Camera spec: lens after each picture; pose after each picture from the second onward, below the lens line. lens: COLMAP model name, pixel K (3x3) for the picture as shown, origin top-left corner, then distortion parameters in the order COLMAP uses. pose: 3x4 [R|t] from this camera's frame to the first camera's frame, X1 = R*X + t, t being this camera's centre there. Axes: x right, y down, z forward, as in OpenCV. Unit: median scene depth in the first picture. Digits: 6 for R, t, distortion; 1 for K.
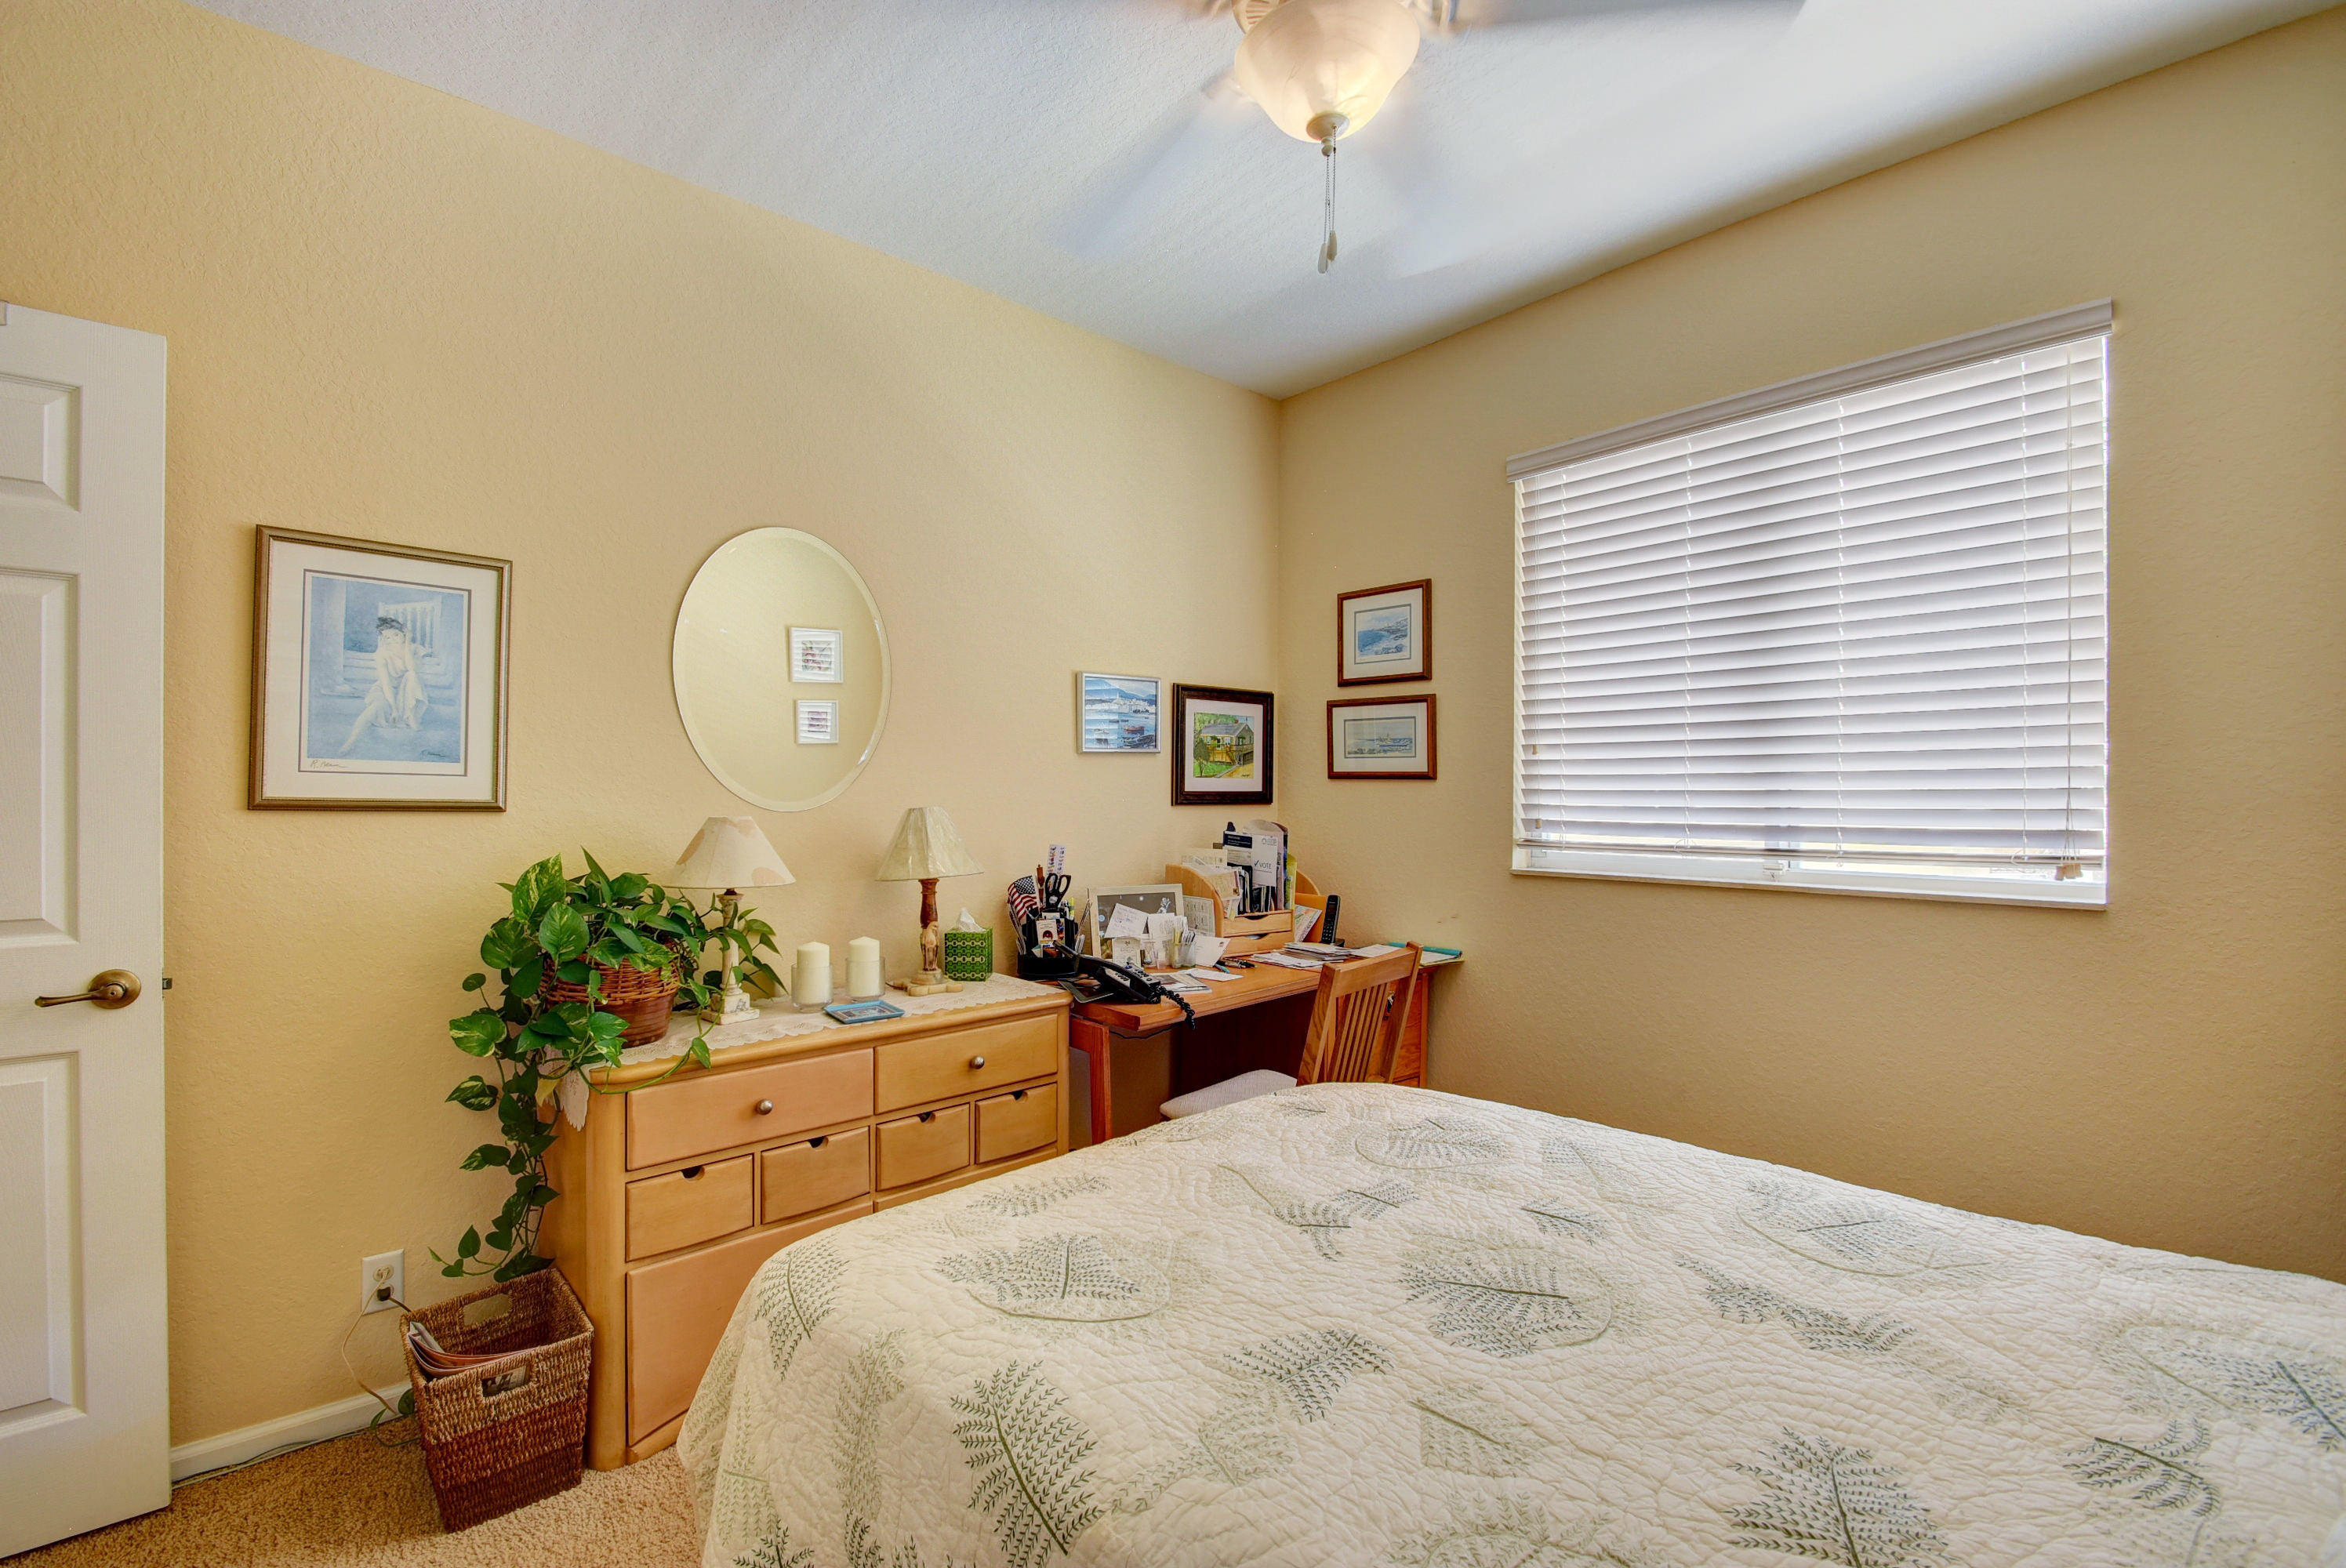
lens RADIAL K [[1037.9, 0, 1105.1], [0, 1037.9, 791.3], [0, 0, 1]] dist [0.001855, -0.008315]
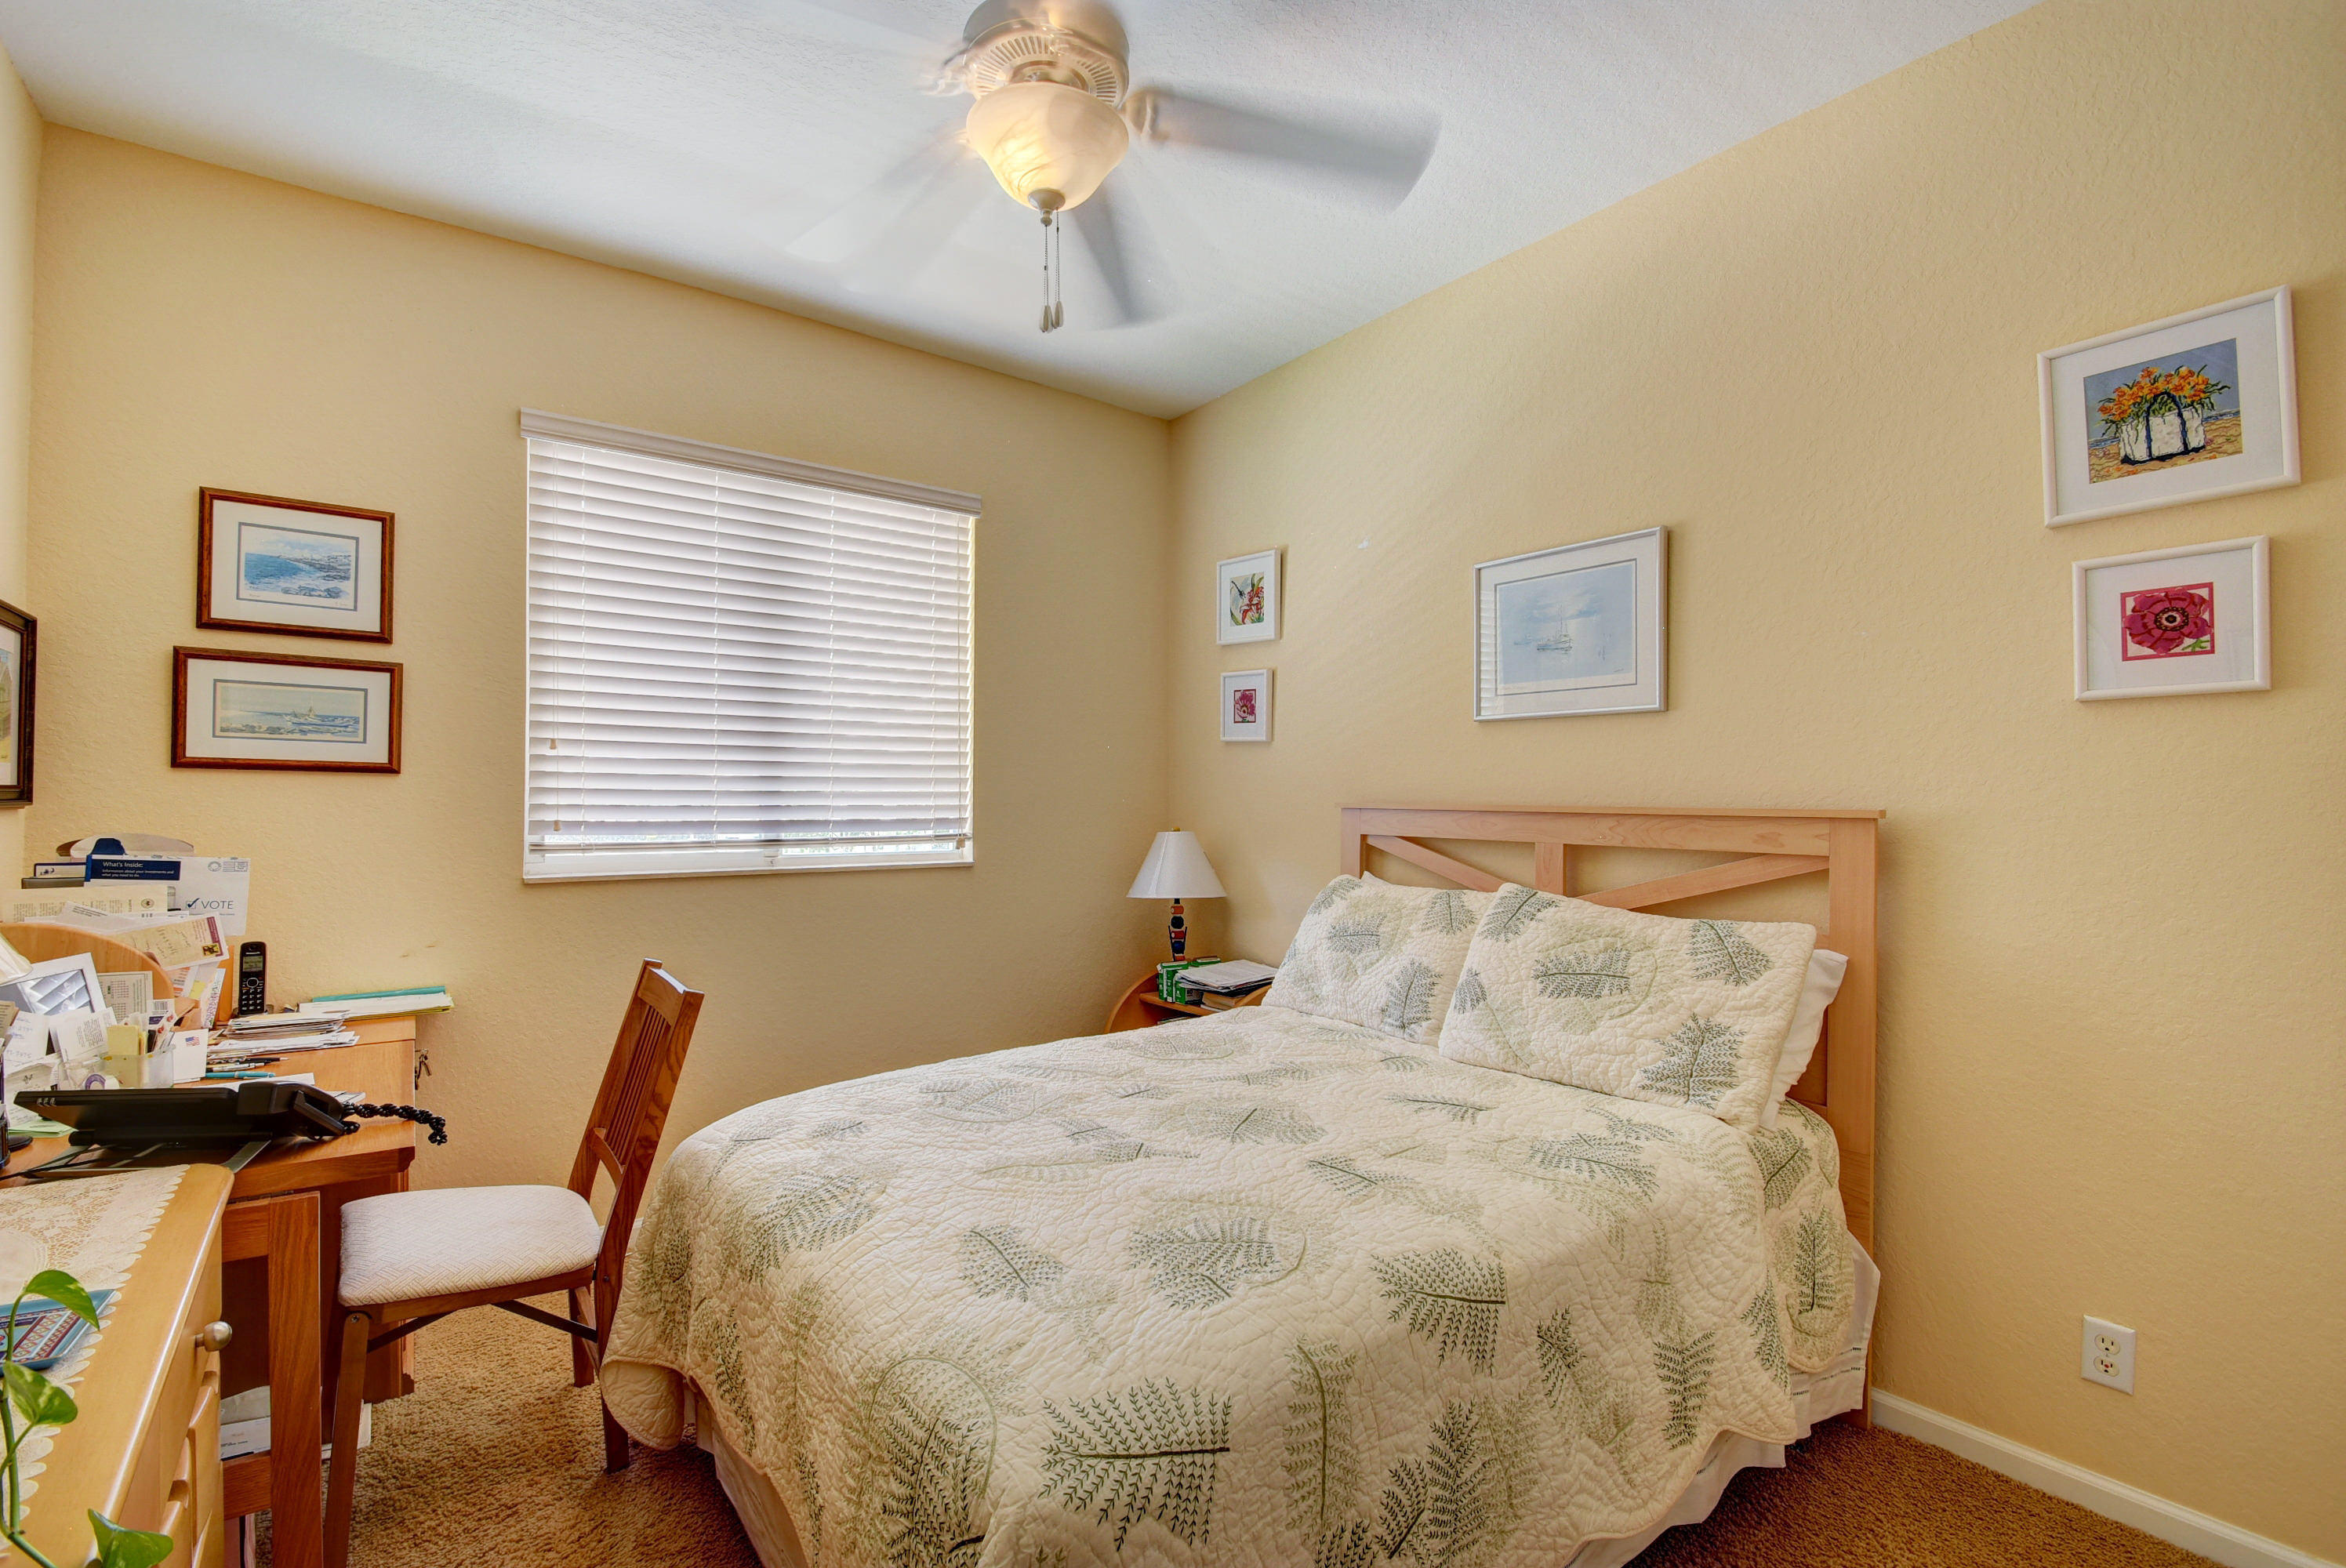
lens RADIAL K [[1037.9, 0, 1166.3], [0, 1037.9, 784.9], [0, 0, 1]] dist [0.001855, -0.008315]
pose [[0.052094, 0.012904, 0.998559, -0.511911], [-0.006598, 0.999899, -0.012577, 0.003814], [-0.998620, -0.005933, 0.052174, 0.462355]]
